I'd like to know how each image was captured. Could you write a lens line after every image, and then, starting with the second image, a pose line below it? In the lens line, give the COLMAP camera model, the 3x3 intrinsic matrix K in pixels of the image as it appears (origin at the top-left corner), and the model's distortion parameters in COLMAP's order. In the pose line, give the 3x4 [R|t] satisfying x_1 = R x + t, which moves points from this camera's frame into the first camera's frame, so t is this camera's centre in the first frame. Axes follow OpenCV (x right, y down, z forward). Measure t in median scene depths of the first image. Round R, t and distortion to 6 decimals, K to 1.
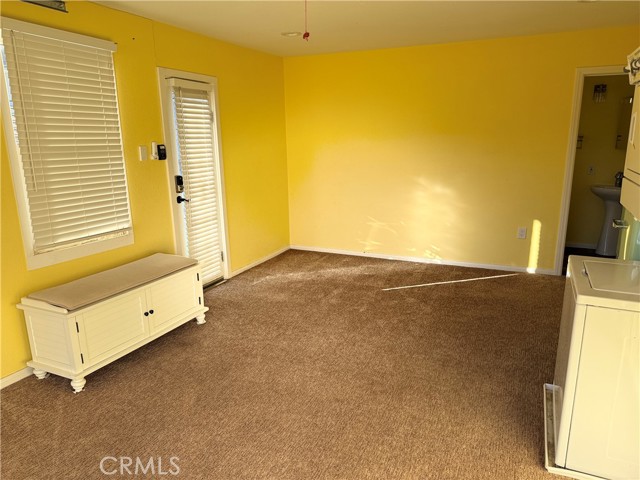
lens RADIAL K [[433.9, 0, 320.4], [0, 433.9, 238.8], [0, 0, 1]] dist [-0.007404, -0.043253]
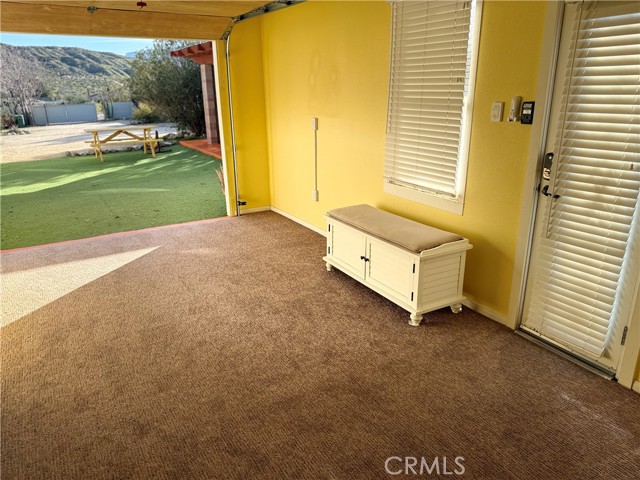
lens RADIAL K [[433.9, 0, 325.9], [0, 433.9, 239.2], [0, 0, 1]] dist [-0.007404, -0.043253]
pose [[-0.550324, 0.273539, -0.788872, 0.394483], [-0.178798, 0.884288, 0.431354, -0.254315], [0.815582, 0.378433, -0.437737, 1.090404]]
